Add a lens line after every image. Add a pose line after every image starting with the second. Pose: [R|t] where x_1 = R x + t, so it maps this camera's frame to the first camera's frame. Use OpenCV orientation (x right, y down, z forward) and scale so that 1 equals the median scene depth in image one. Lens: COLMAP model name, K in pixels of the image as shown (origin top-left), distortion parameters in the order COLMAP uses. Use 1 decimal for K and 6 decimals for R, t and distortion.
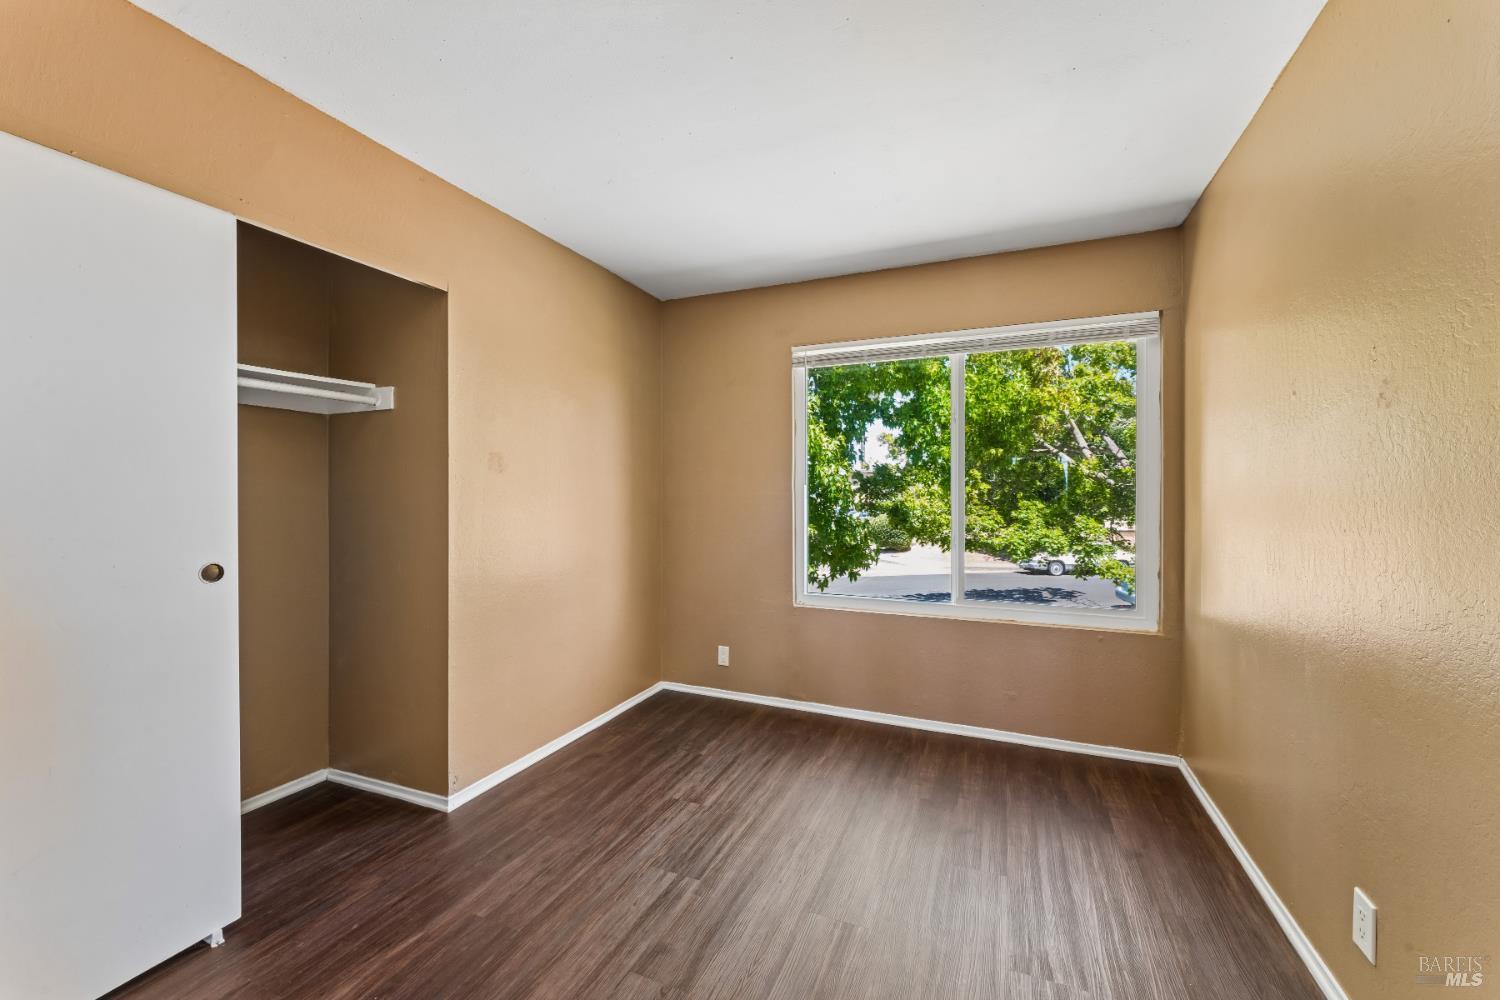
lens RADIAL K [[601.0, 0, 748.1], [0, 601.0, 496.7], [0, 0, 1]] dist [-0.001542, -0.000156]
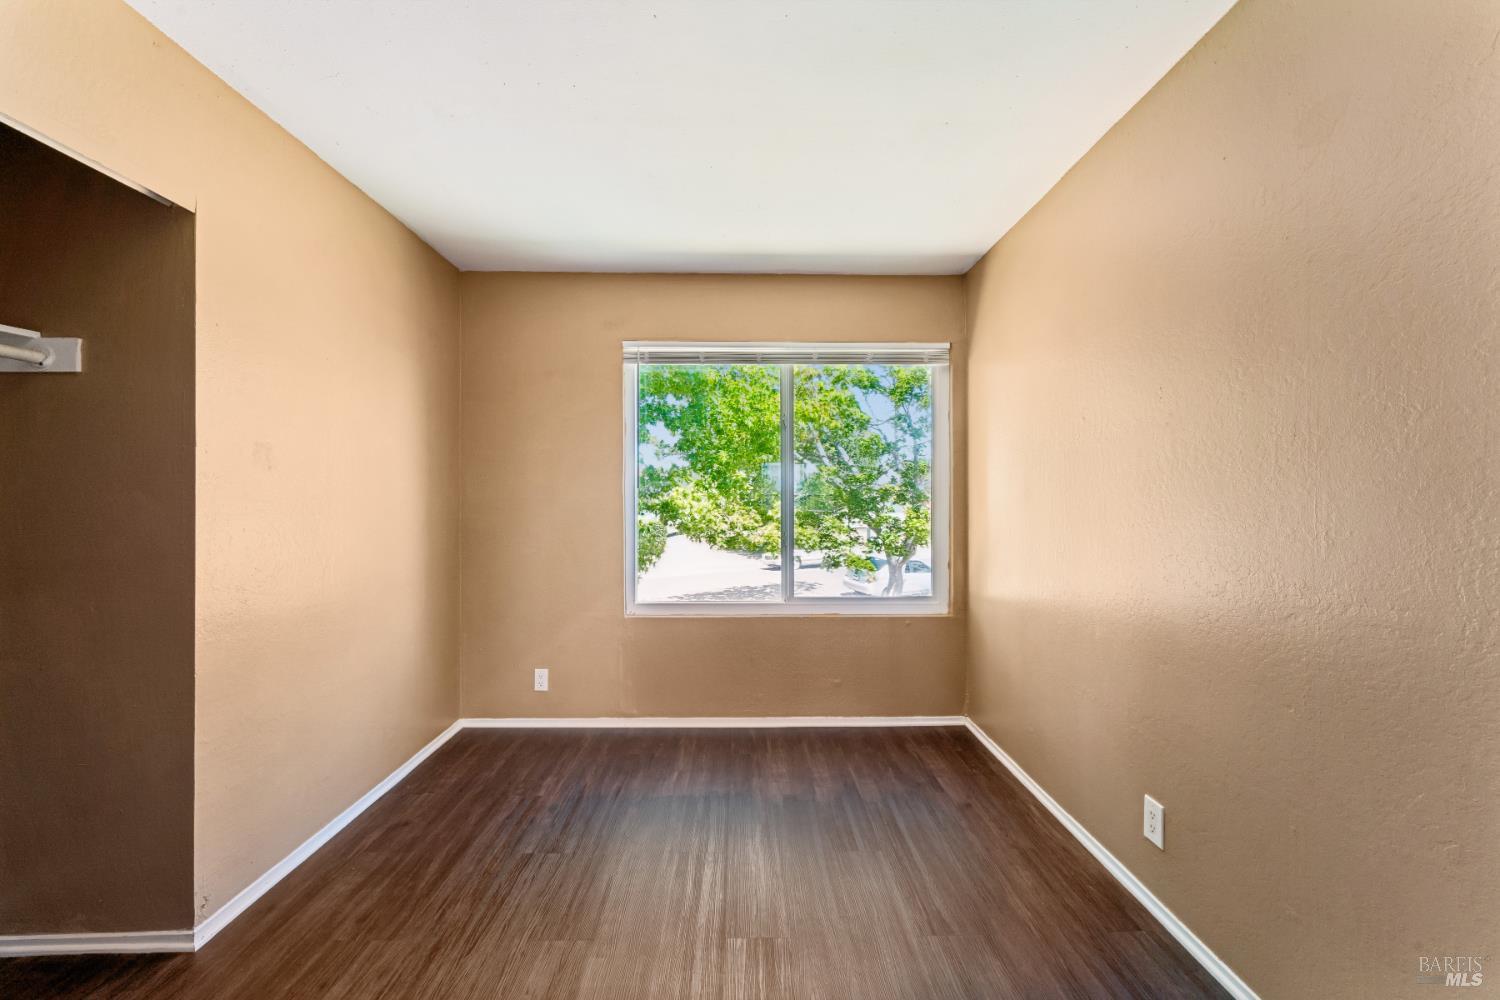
lens RADIAL K [[606.9, 0, 755.0], [0, 606.9, 495.2], [0, 0, 1]] dist [-0.001806, -0.000212]
pose [[0.911174, -0.000083, 0.412022, -0.162328], [0.003106, 0.999973, -0.006668, -0.001561], [-0.412010, 0.007356, 0.911150, 0.066515]]
